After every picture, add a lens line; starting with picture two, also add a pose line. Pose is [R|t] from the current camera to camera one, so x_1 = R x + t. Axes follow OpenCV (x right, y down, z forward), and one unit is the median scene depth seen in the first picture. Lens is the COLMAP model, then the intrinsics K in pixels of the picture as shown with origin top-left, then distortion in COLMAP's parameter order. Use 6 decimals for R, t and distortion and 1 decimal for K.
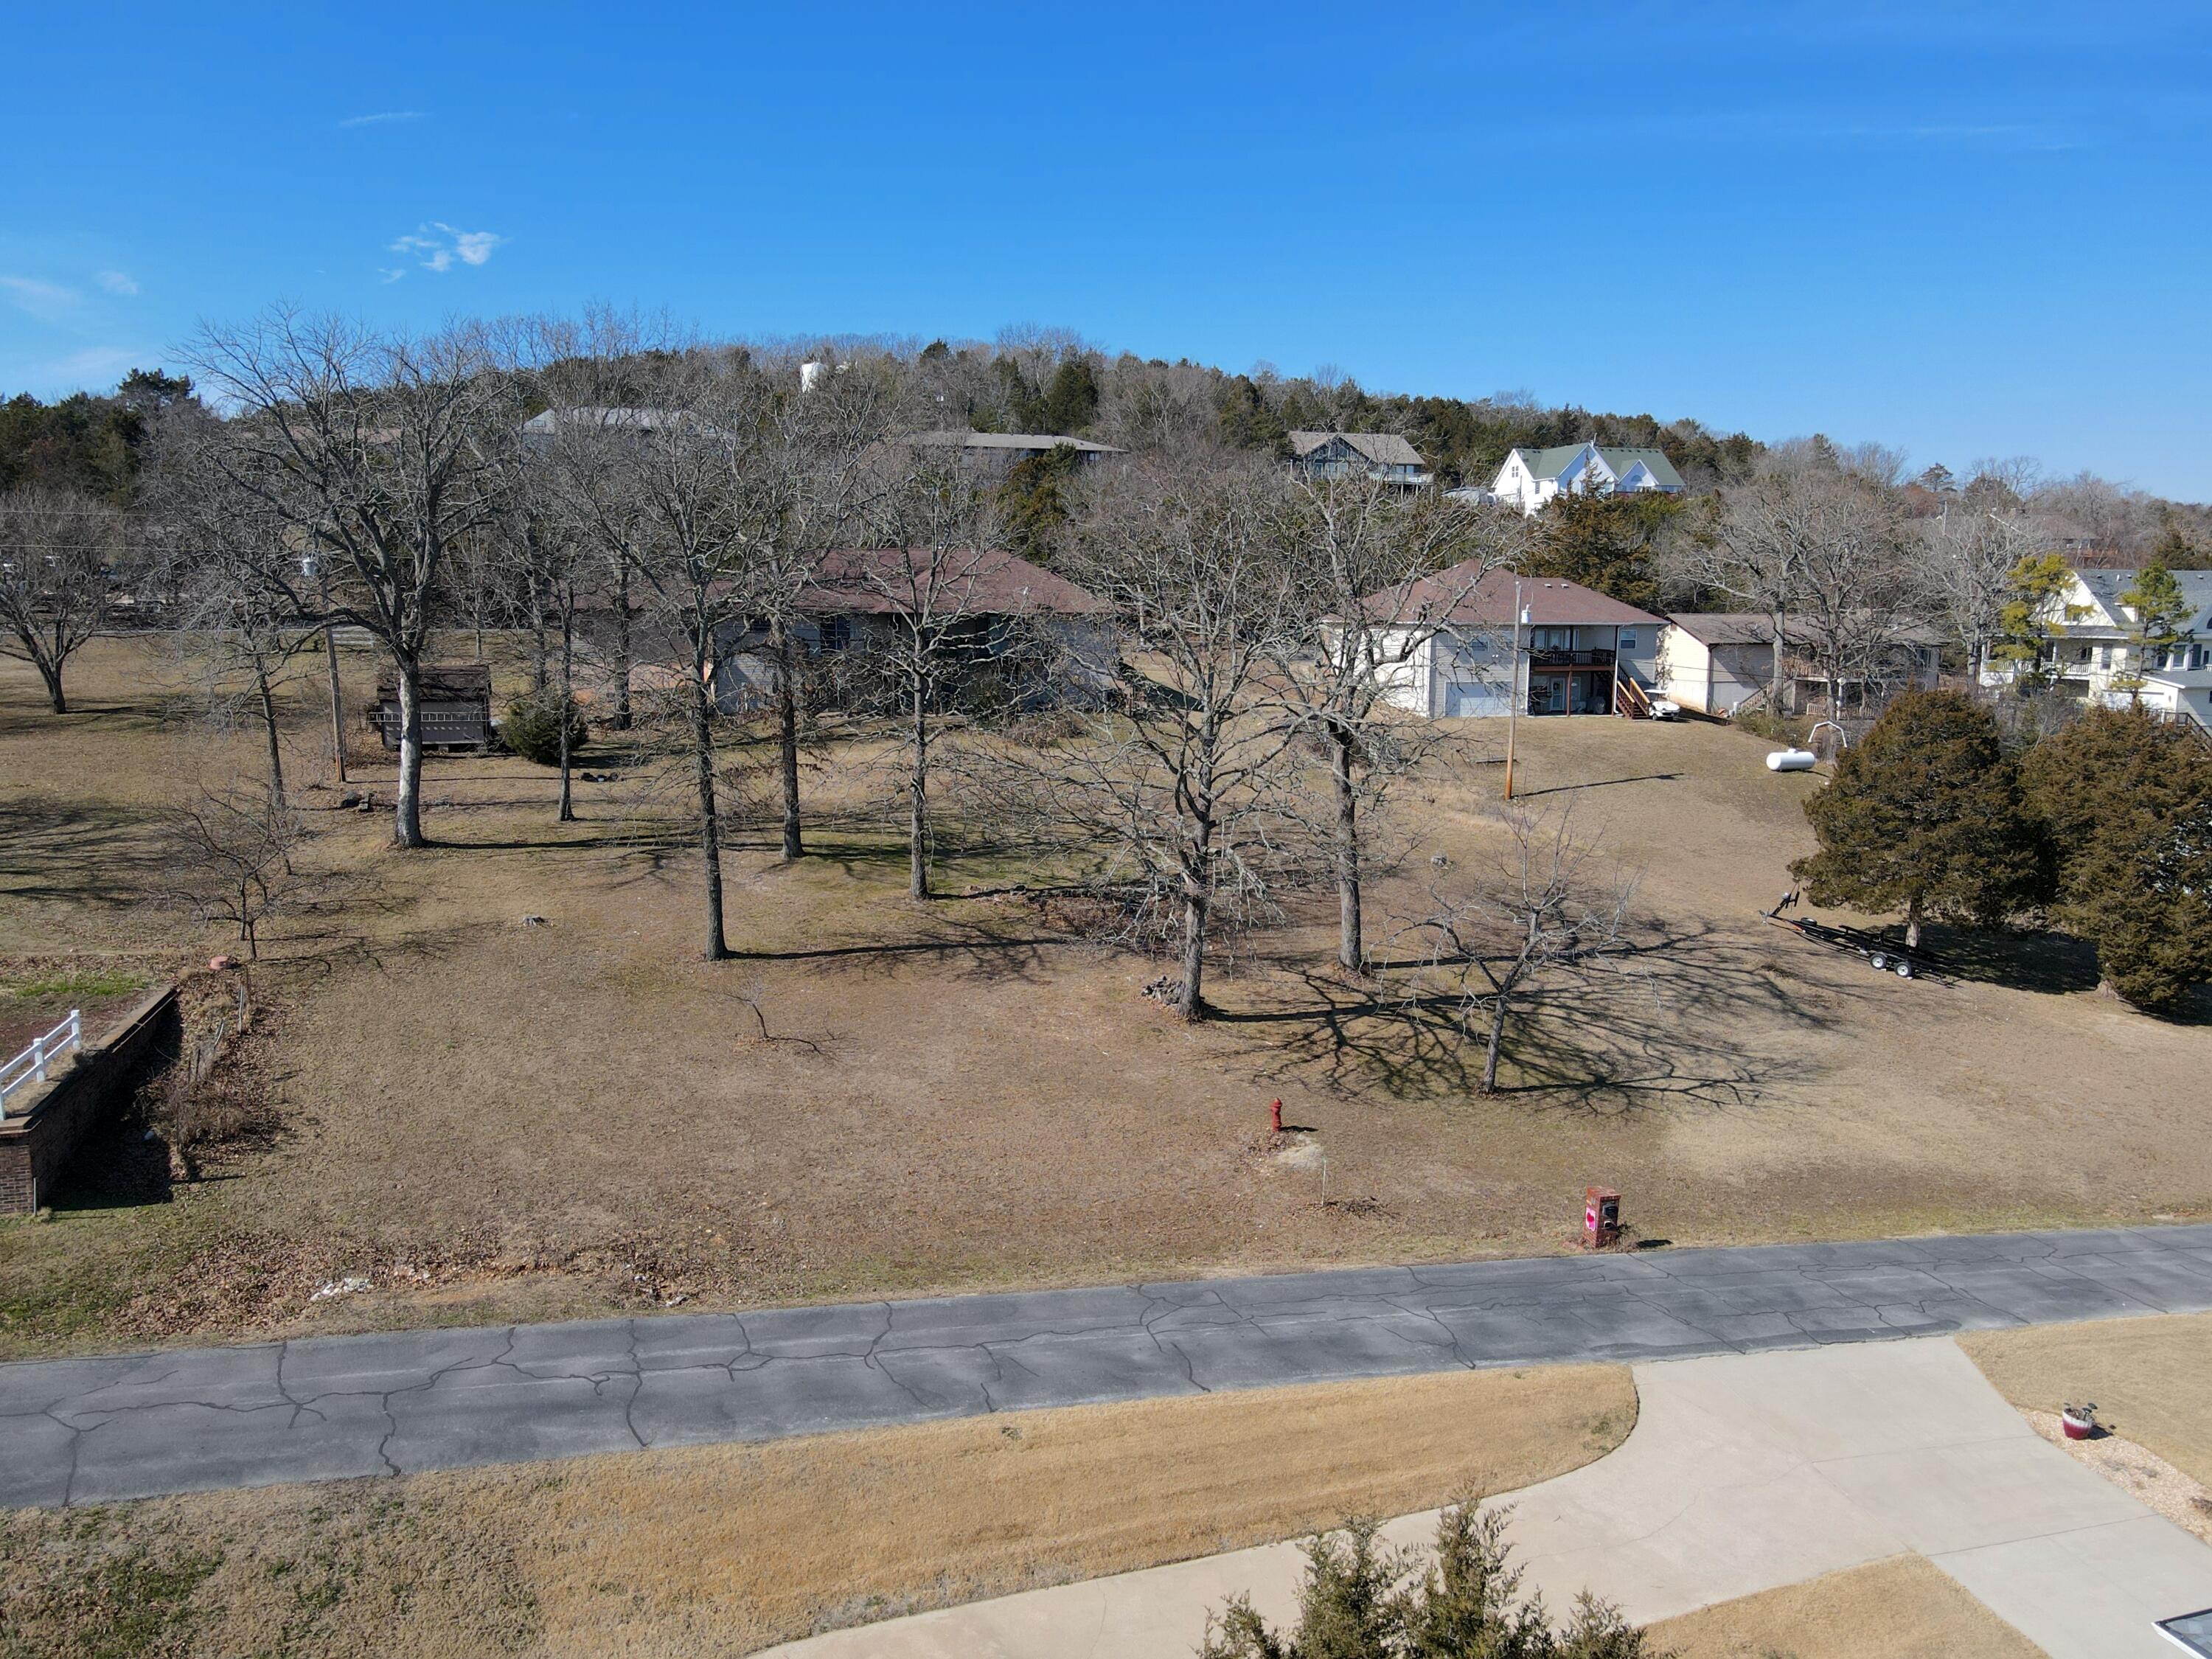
lens RADIAL K [[1622.1, 0, 1097.7], [0, 1622.1, 823.2], [0, 0, 1]] dist [0.001827, 0.019405]
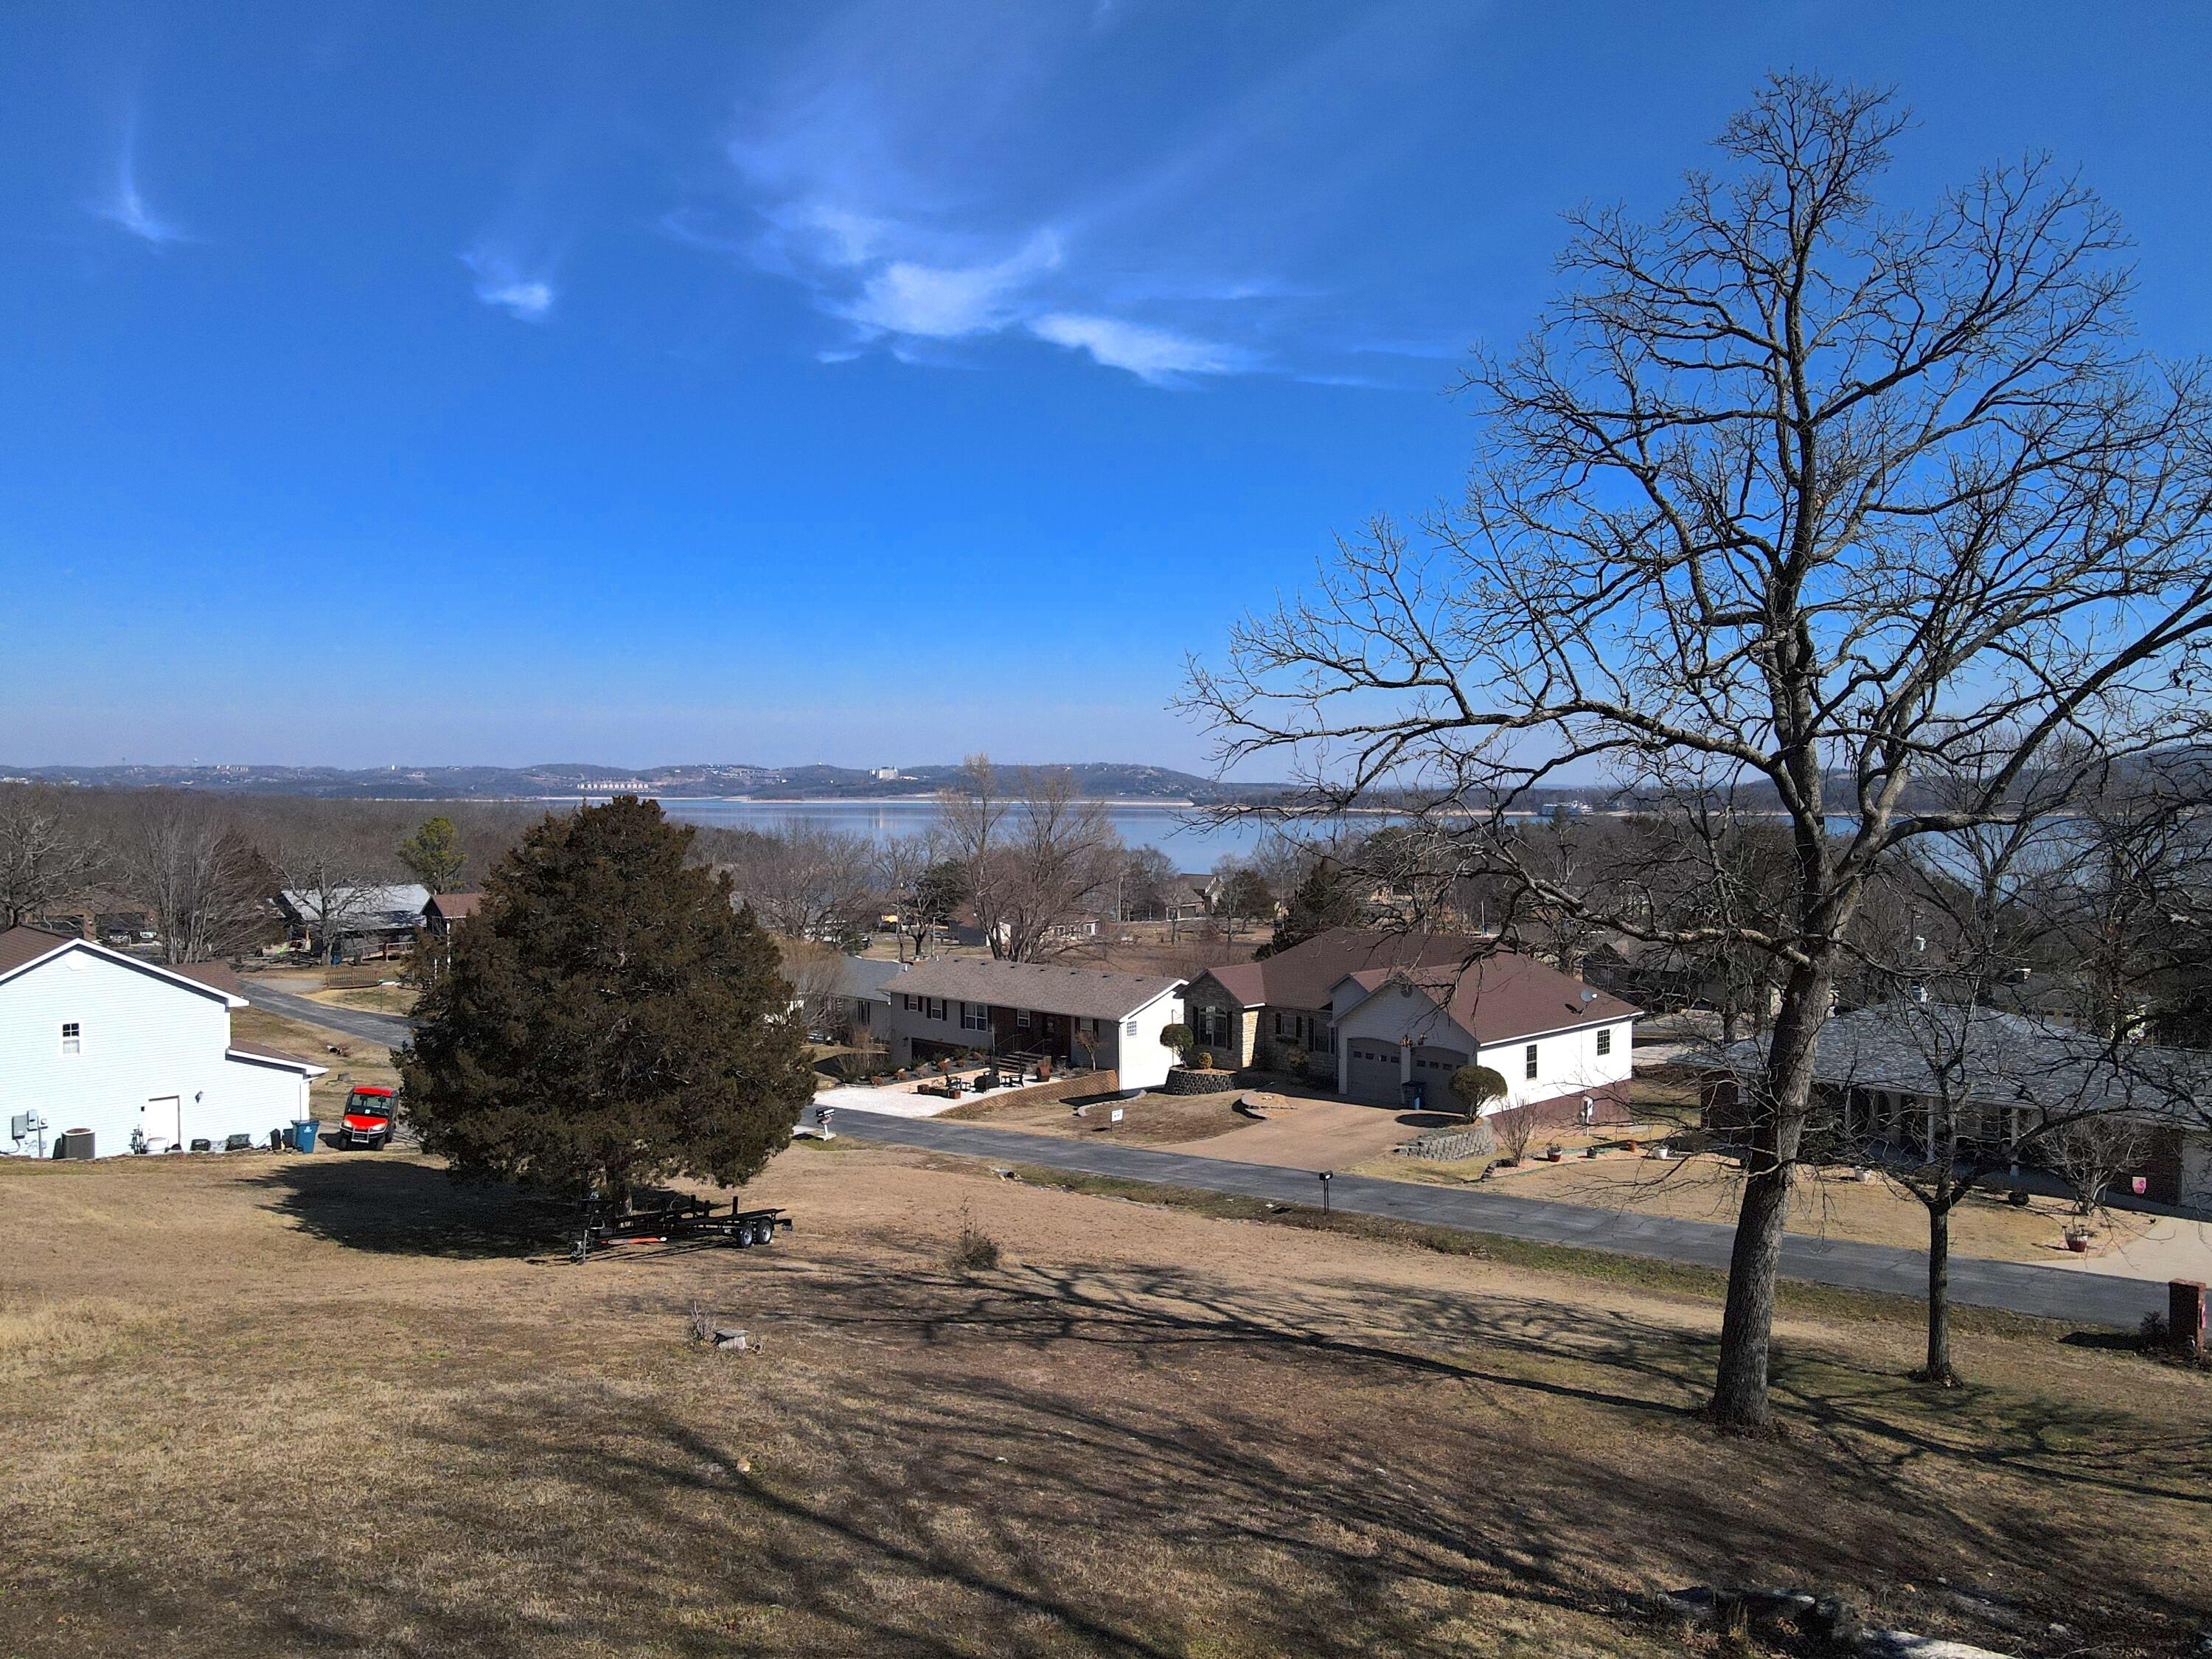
lens RADIAL K [[1622.1, 0, 1109.4], [0, 1622.1, 835.7], [0, 0, 1]] dist [0.001827, 0.019405]
pose [[-0.478816, -0.027346, 0.877489, -0.145603], [0.116007, 0.988779, 0.094116, -0.132535], [-0.870217, 0.146859, -0.470271, 1.422980]]
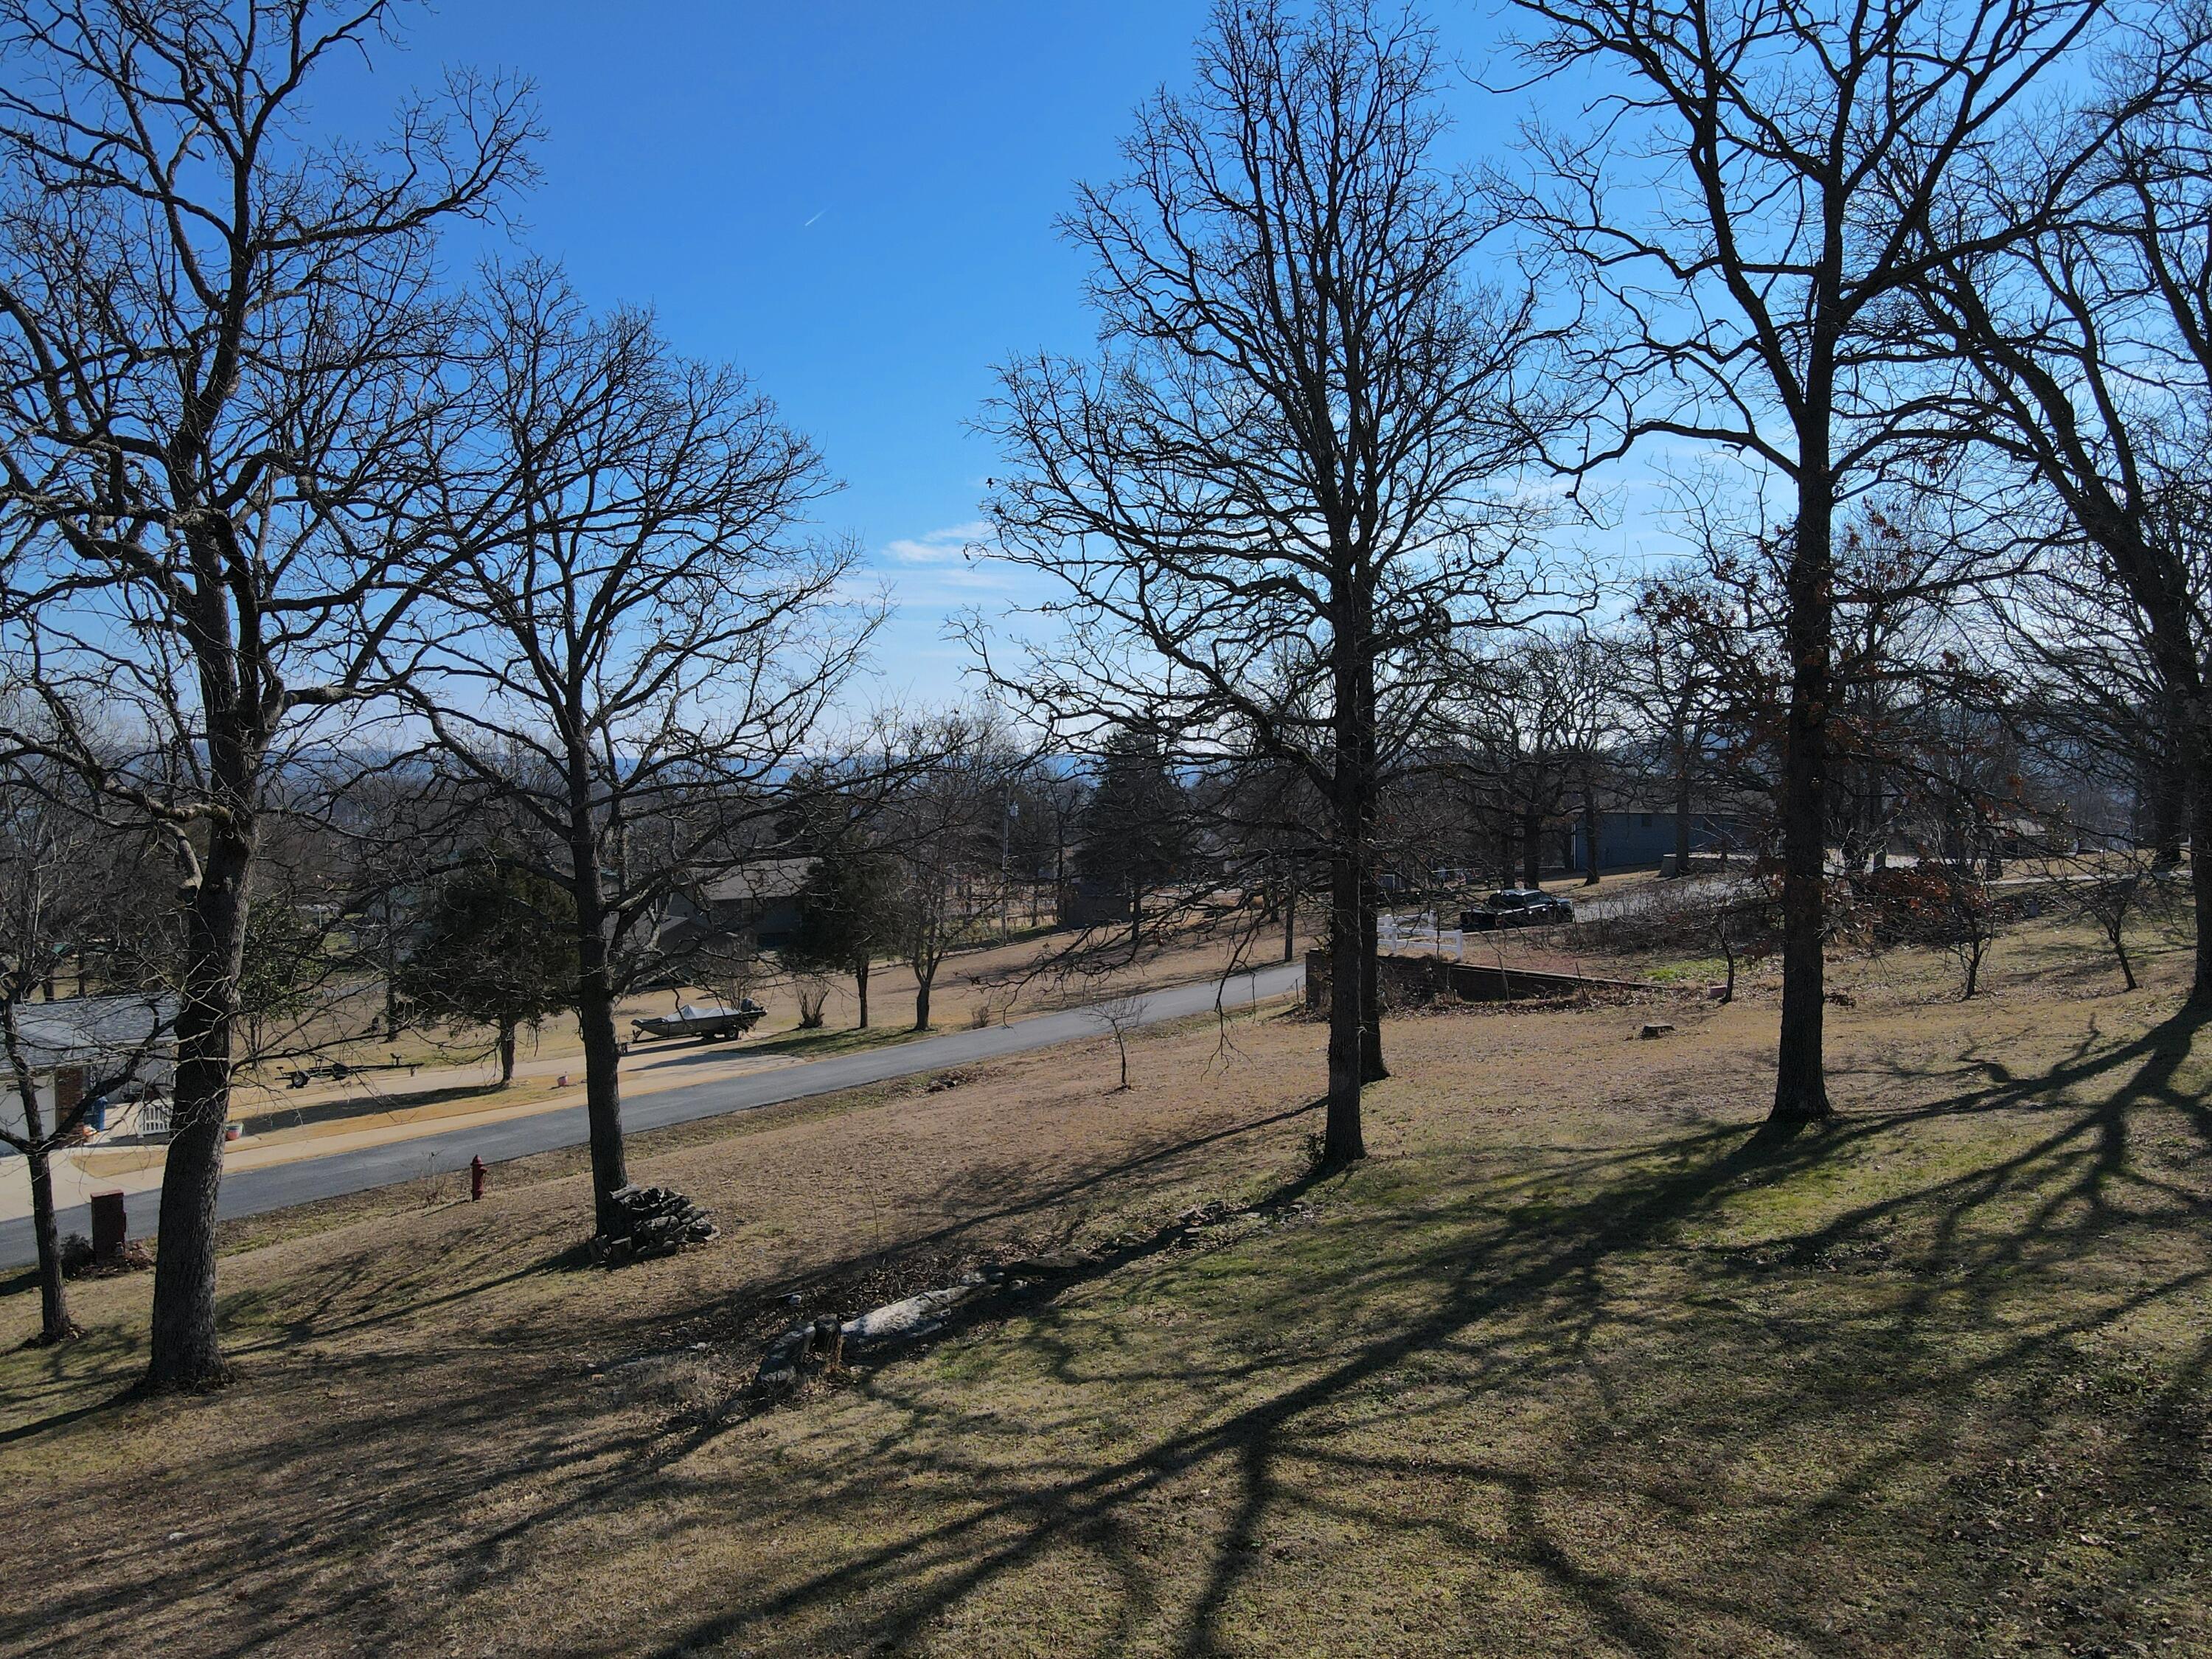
lens RADIAL K [[1622.1, 0, 1107.8], [0, 1622.1, 838.2], [0, 0, 1]] dist [0.001827, 0.019405]
pose [[-0.915728, 0.014268, -0.401546, 0.115476], [-0.053537, 0.986125, 0.157132, -0.110249], [0.398216, 0.165388, -0.902259, 1.500987]]
